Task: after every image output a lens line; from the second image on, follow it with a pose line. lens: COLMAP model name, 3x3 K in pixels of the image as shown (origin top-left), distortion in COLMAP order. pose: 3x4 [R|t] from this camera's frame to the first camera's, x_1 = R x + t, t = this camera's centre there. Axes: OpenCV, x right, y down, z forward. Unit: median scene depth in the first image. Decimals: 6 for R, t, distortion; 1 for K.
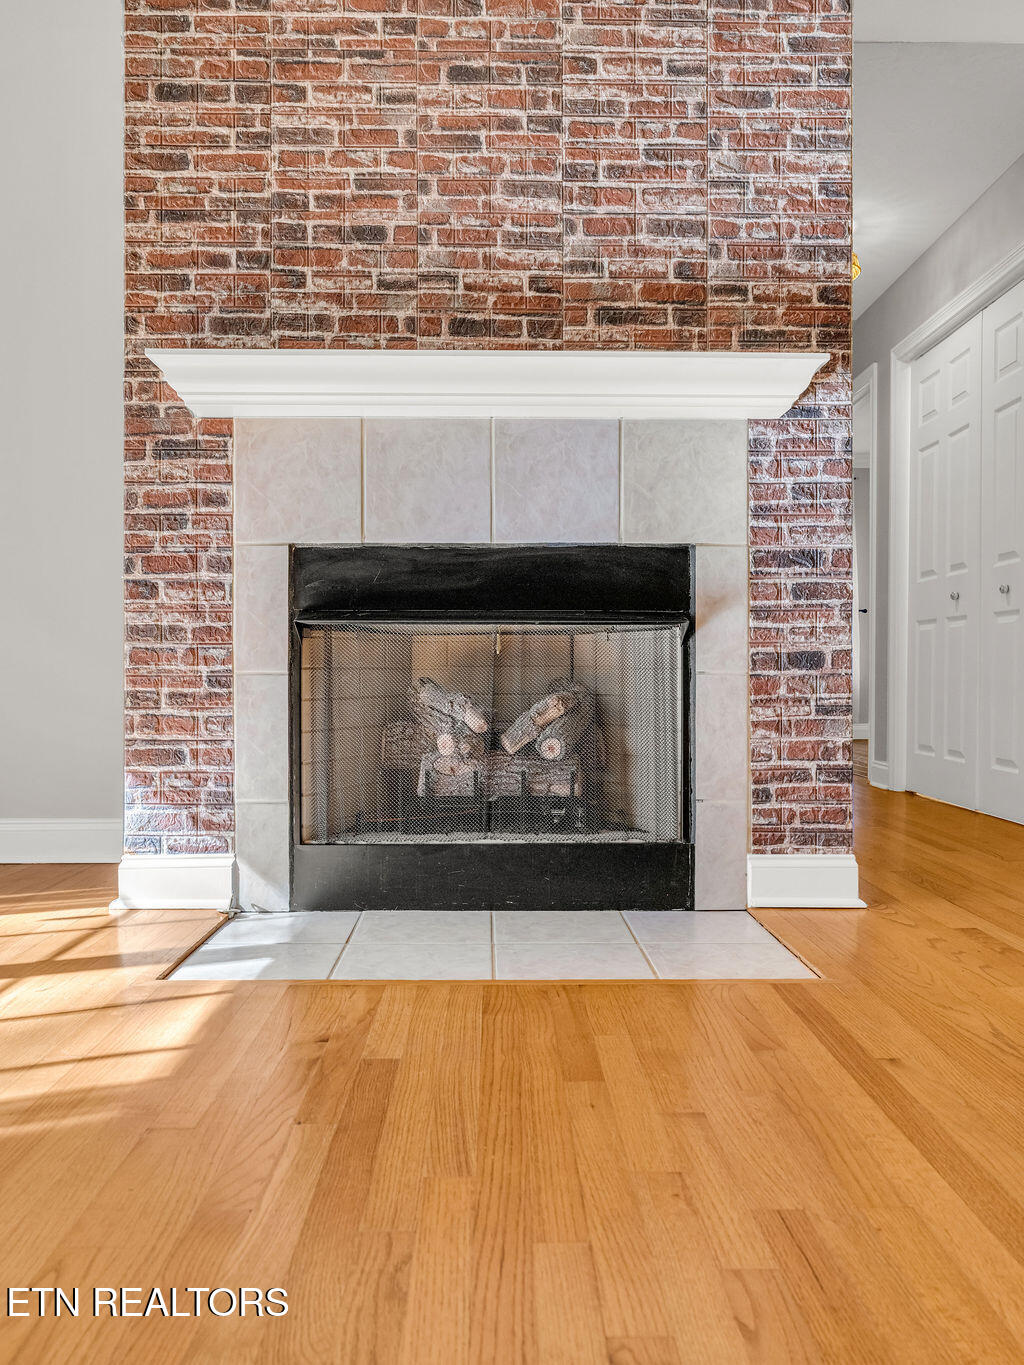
lens RADIAL K [[1091.7, 0, 512.0], [0, 1091.7, 682.5], [0, 0, 1]] dist [-0.003616, 0.003717]
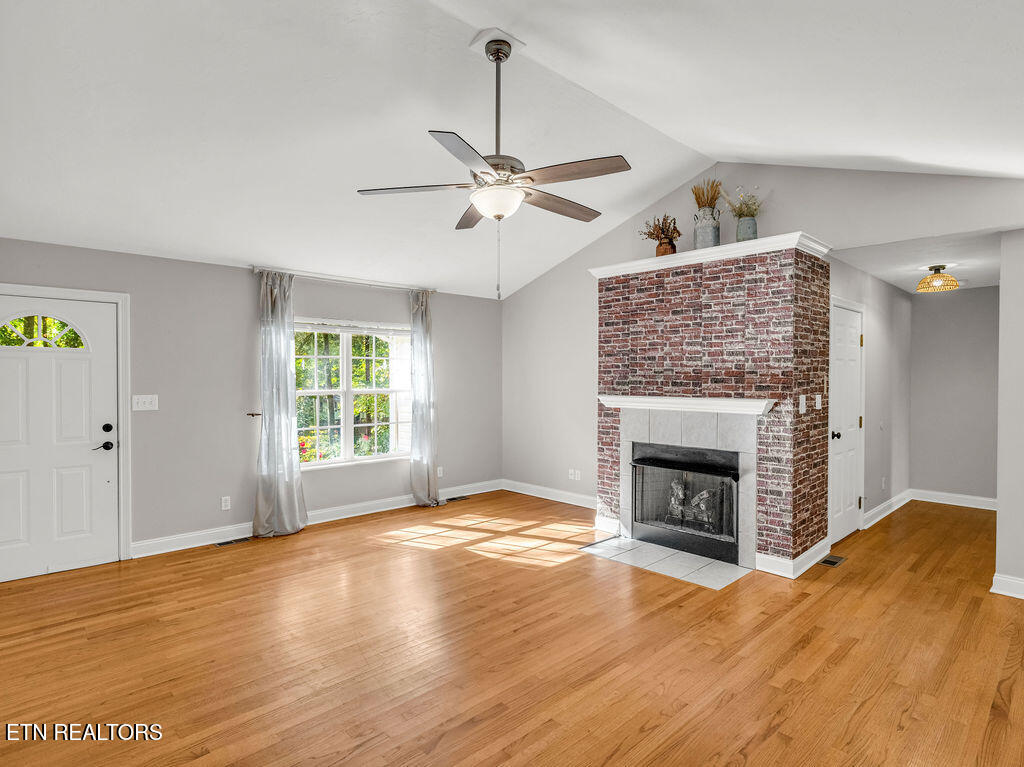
lens RADIAL K [[548.3, 0, 501.2], [0, 548.3, 373.1], [0, 0, 1]] dist [-0.003551, 0.001401]
pose [[0.669909, -0.005448, -0.742423, 0.899820], [-0.008221, 0.999857, -0.014755, -0.329795], [0.742397, 0.015988, 0.669769, -0.613584]]
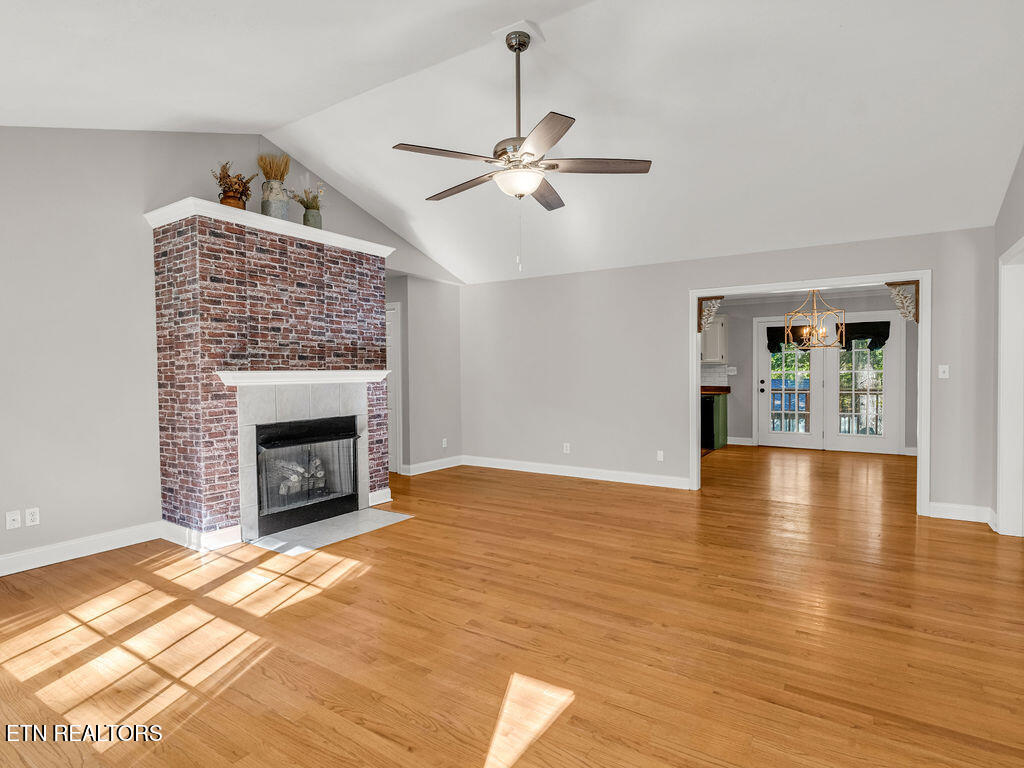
lens RADIAL K [[530.2, 0, 513.9], [0, 530.2, 369.9], [0, 0, 1]] dist [-0.001248, 0.000034]
pose [[0.572849, -0.004245, 0.819650, -1.045436], [0.016196, 0.999850, -0.006140, -0.264989], [-0.819501, 0.016792, 0.572832, -0.526711]]
